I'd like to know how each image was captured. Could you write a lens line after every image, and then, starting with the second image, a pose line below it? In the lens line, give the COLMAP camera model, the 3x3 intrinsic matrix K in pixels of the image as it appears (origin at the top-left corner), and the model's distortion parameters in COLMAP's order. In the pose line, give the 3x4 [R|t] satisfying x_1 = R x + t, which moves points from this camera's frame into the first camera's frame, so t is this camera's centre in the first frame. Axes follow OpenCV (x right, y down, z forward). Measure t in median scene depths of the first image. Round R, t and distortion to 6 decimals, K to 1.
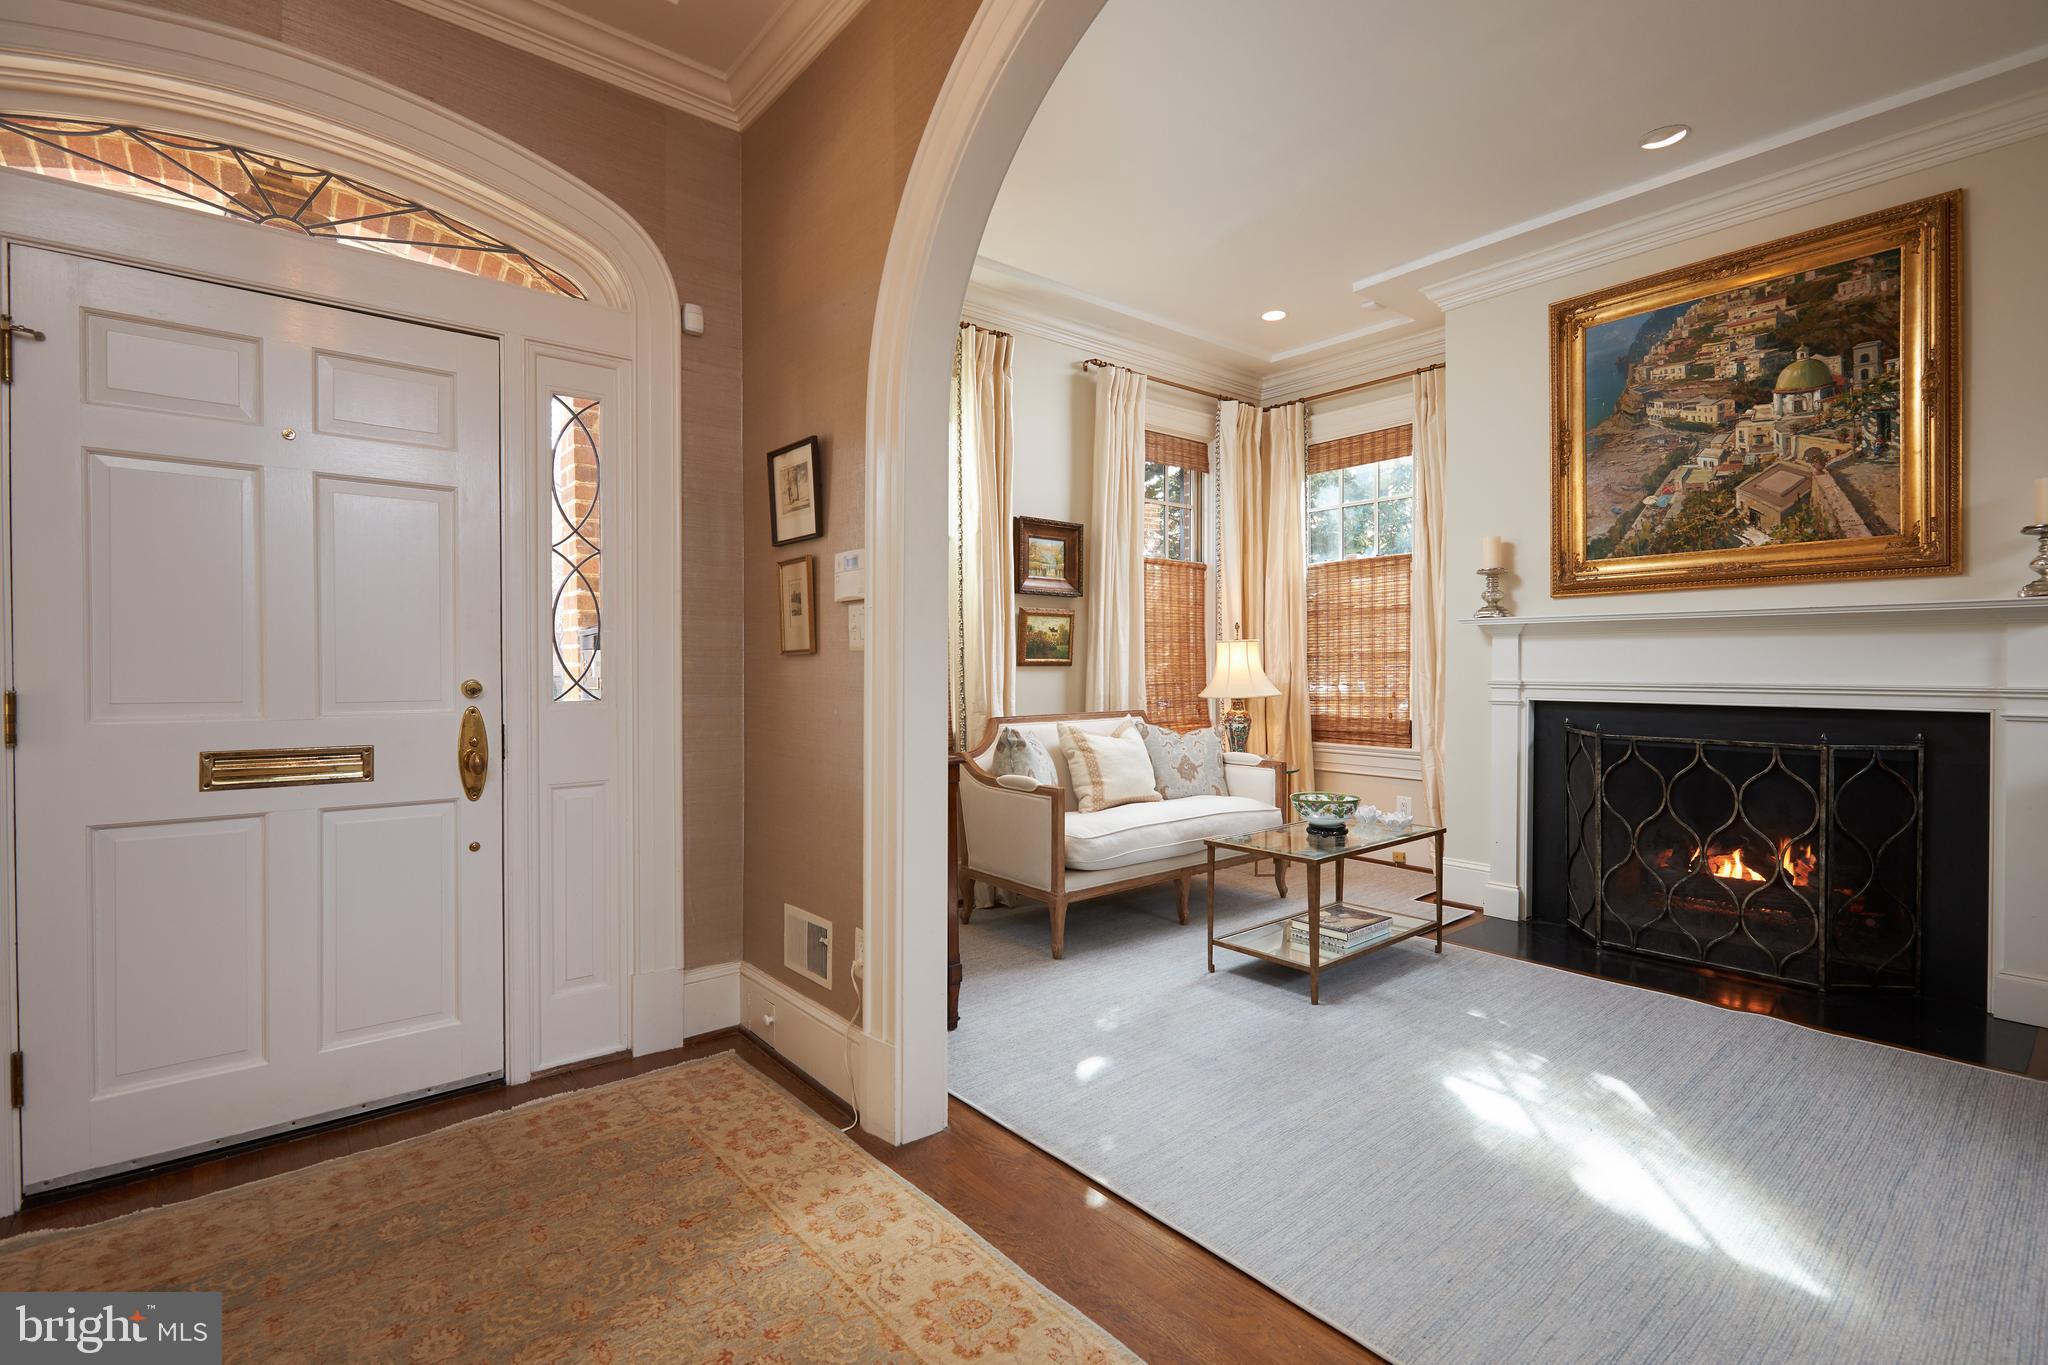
lens RADIAL K [[934.6, 0, 1023.4], [0, 934.6, 673.3], [0, 0, 1]] dist [-0.000913, -0.000593]
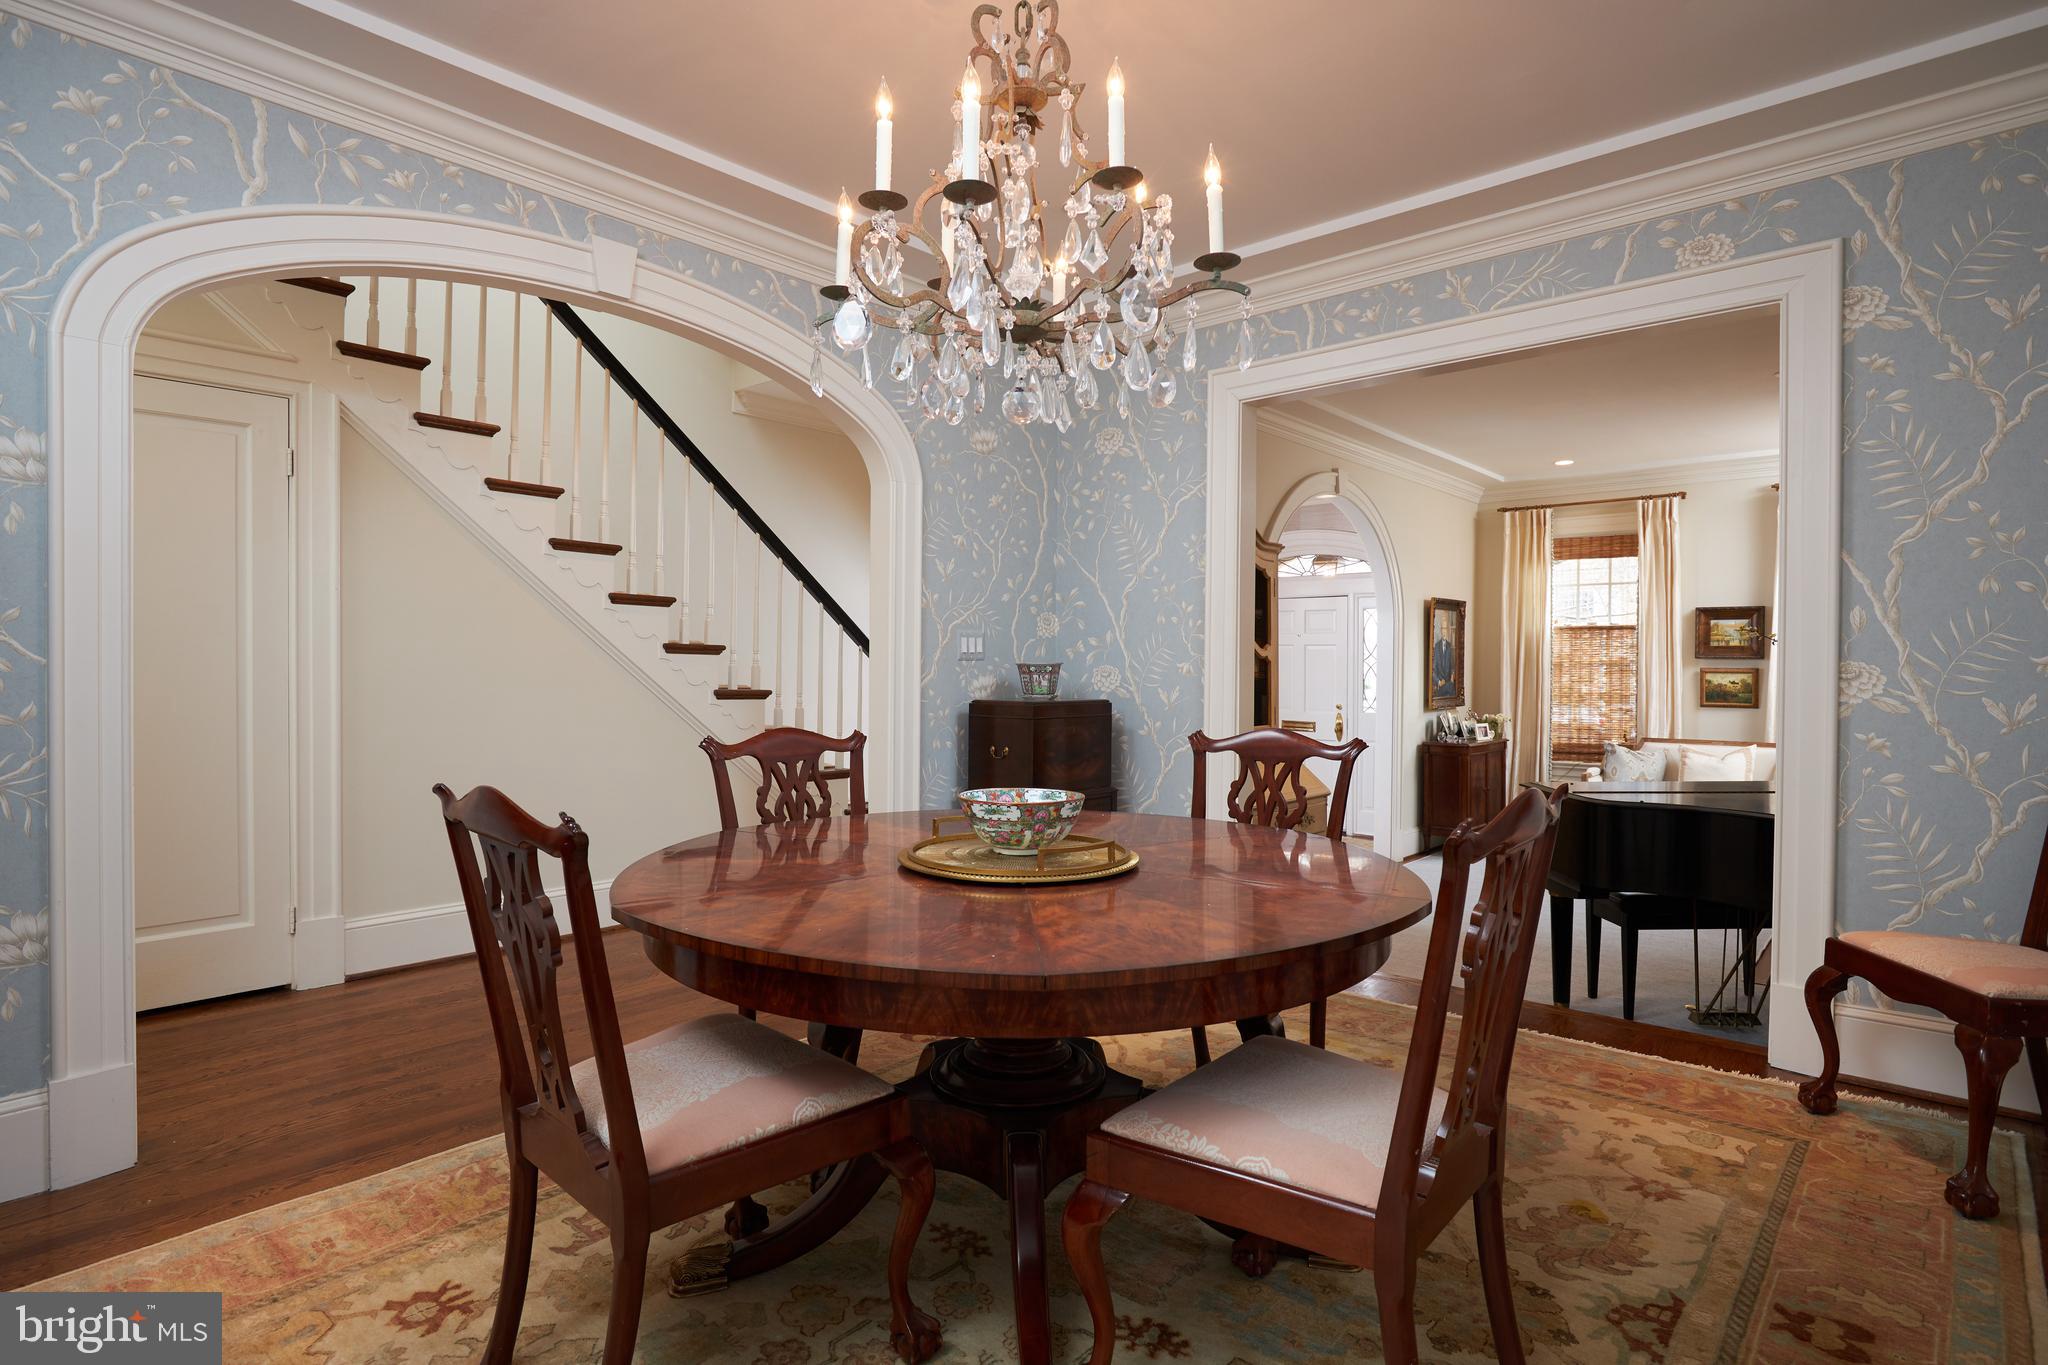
lens RADIAL K [[1033.7, 0, 1030.5], [0, 1033.7, 682.9], [0, 0, 1]] dist [-0.022465, 0.000681]
pose [[0.130507, 0.013053, -0.991362, 1.892683], [-0.018779, 0.999766, 0.010691, -0.055798], [0.991270, 0.017222, 0.130721, -0.349953]]
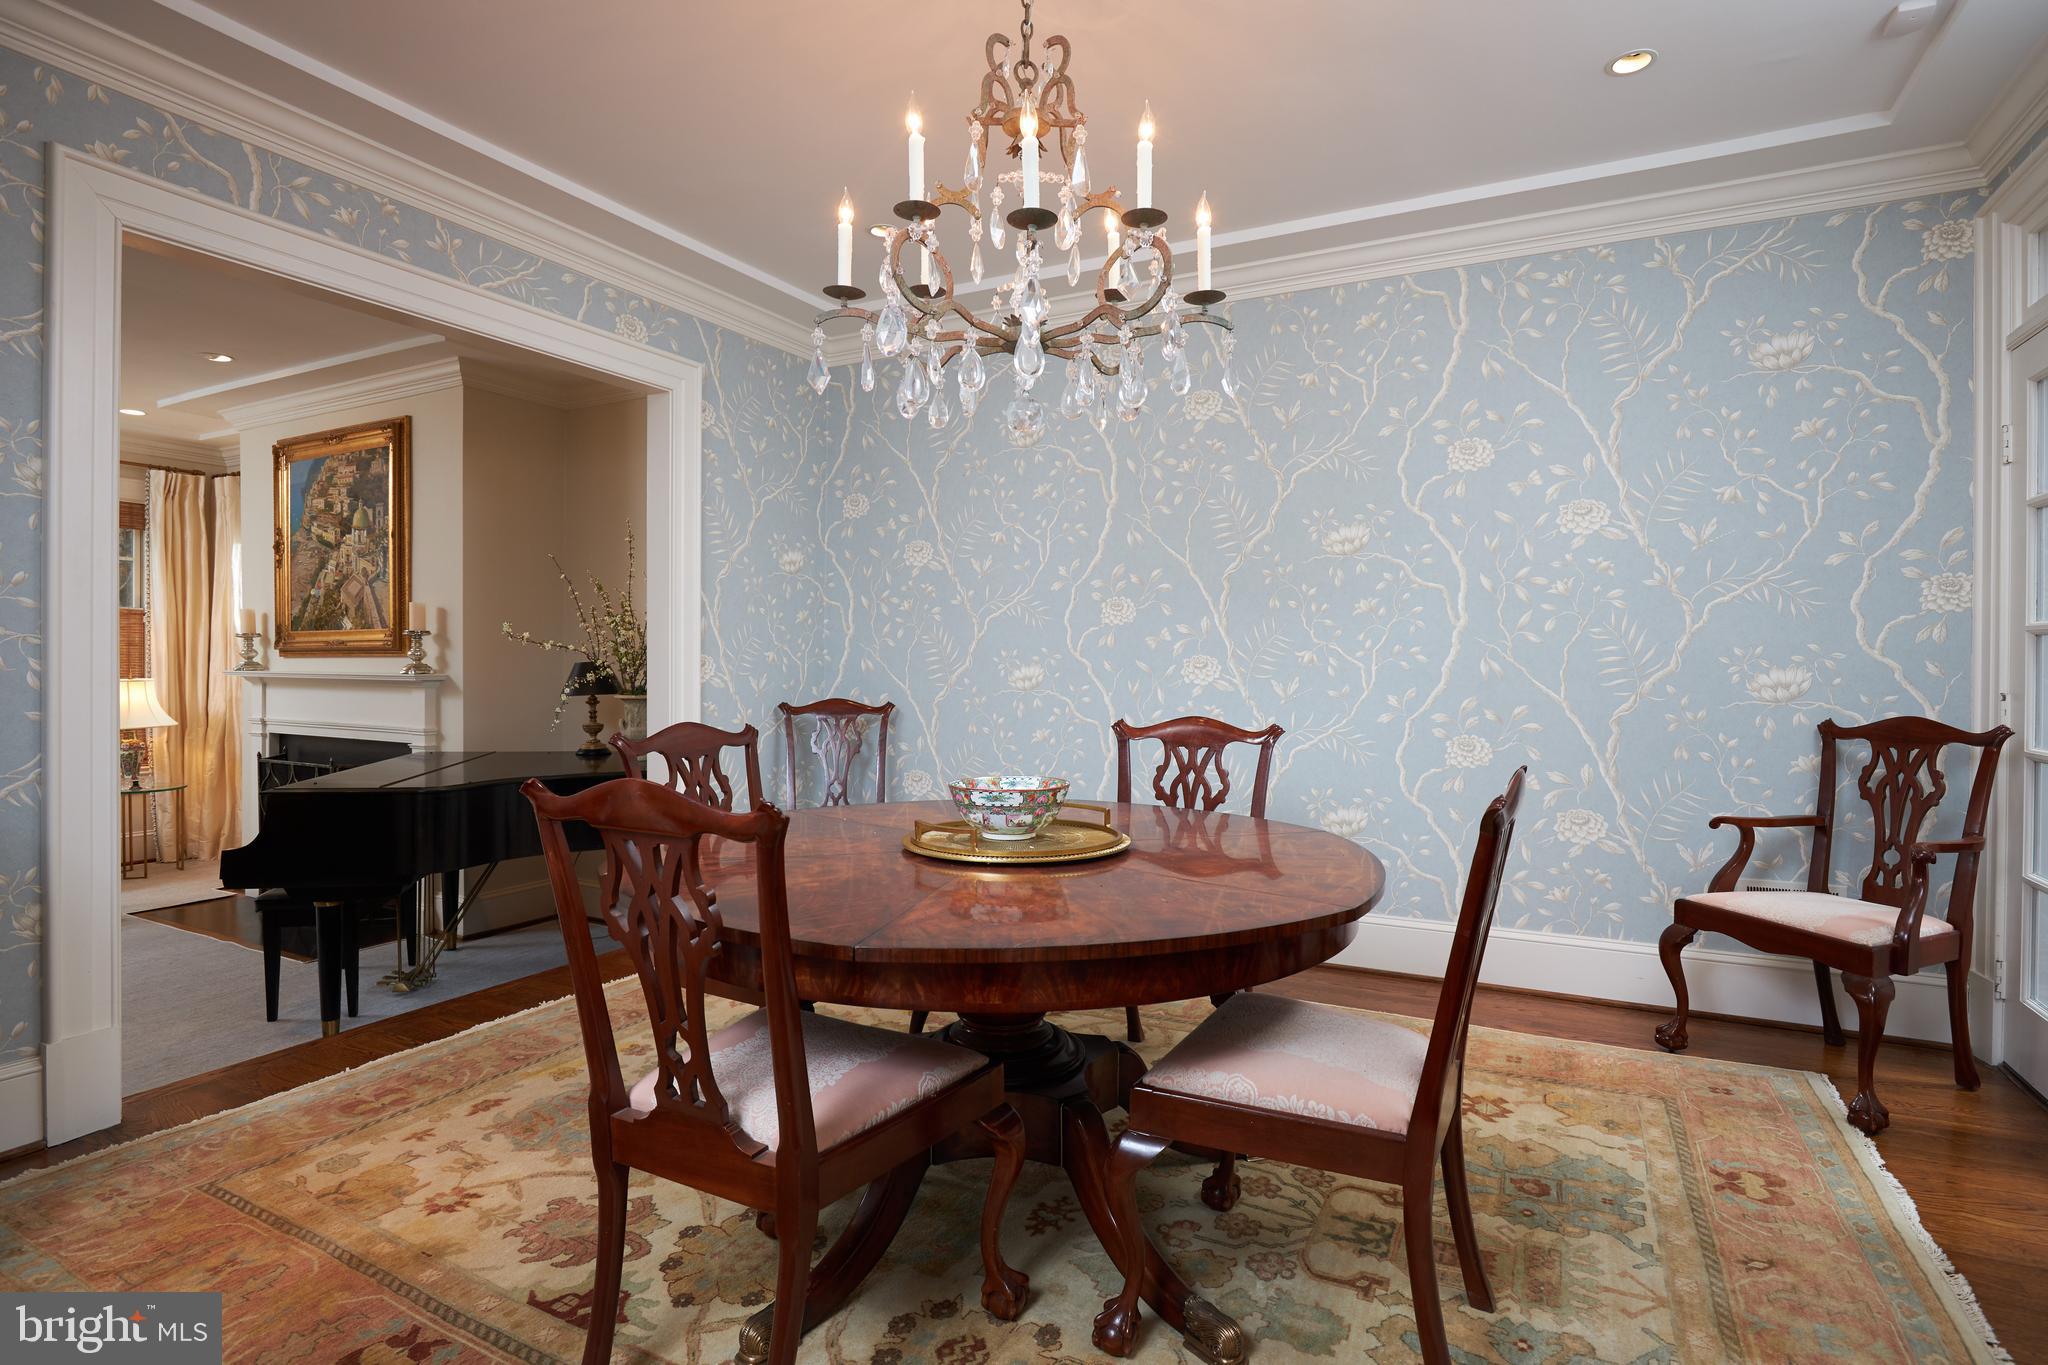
lens RADIAL K [[1033.7, 0, 1024.3], [0, 1033.7, 676.3], [0, 0, 1]] dist [-0.022465, 0.000681]
pose [[0.922453, 0.003789, 0.386091, 1.097336], [-0.004985, 0.999985, 0.002096, -0.067868], [-0.386077, -0.003859, 0.922458, -0.867962]]
